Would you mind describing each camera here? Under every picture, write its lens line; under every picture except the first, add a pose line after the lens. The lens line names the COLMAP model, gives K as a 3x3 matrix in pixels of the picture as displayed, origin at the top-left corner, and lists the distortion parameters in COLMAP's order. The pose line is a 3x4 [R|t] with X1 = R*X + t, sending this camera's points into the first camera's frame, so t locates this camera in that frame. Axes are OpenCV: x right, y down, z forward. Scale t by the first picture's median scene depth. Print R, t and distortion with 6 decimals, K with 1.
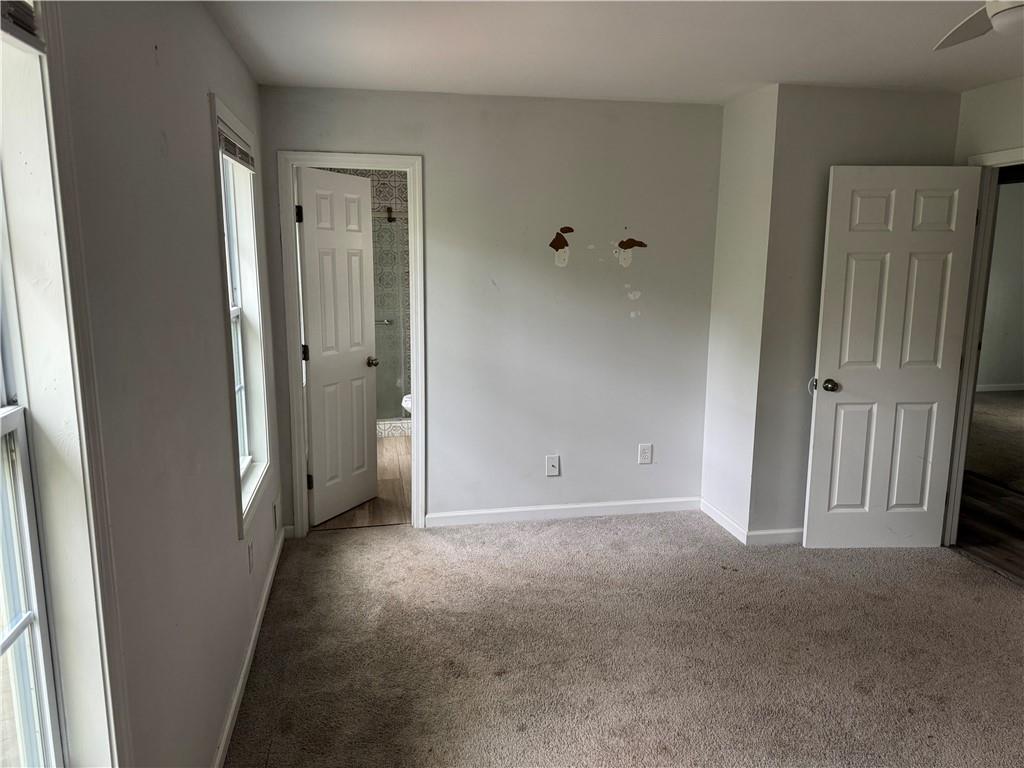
lens RADIAL K [[720.2, 0, 509.0], [0, 720.2, 382.2], [0, 0, 1]] dist [0.158935, -0.280295]
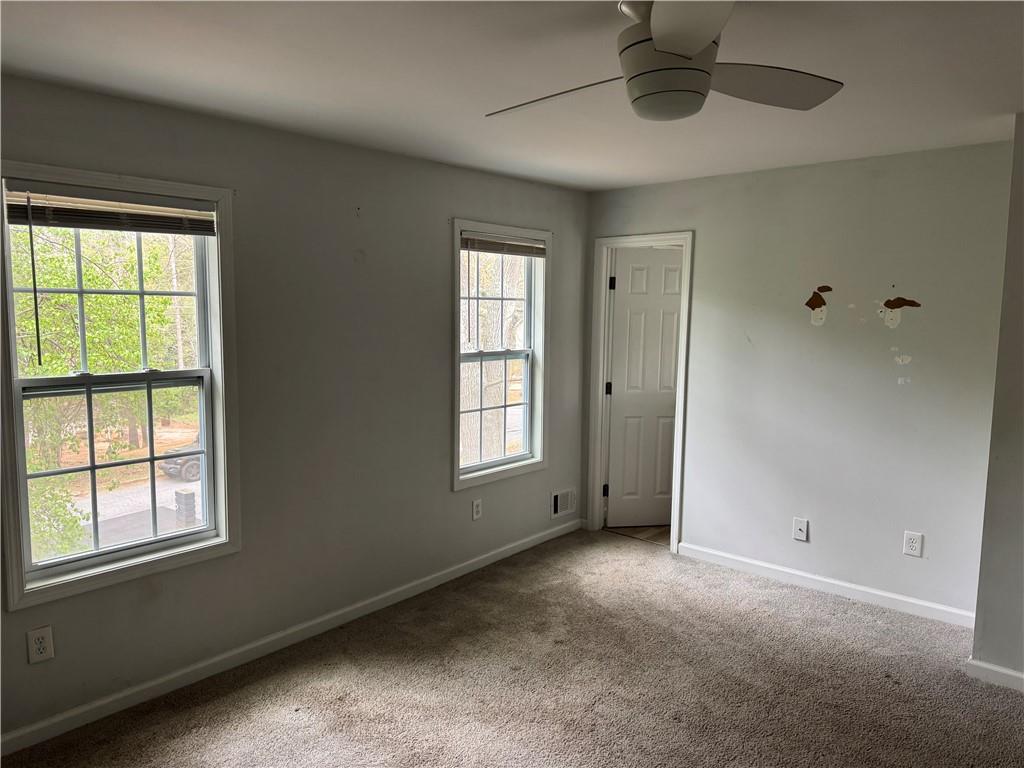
lens RADIAL K [[720.2, 0, 509.0], [0, 720.2, 382.2], [0, 0, 1]] dist [0.158935, -0.280295]
pose [[0.610708, 0.083760, -0.787413, 0.608625], [-0.145155, 0.989382, -0.007337, -0.016124], [0.778438, 0.118778, 0.616382, 0.070916]]
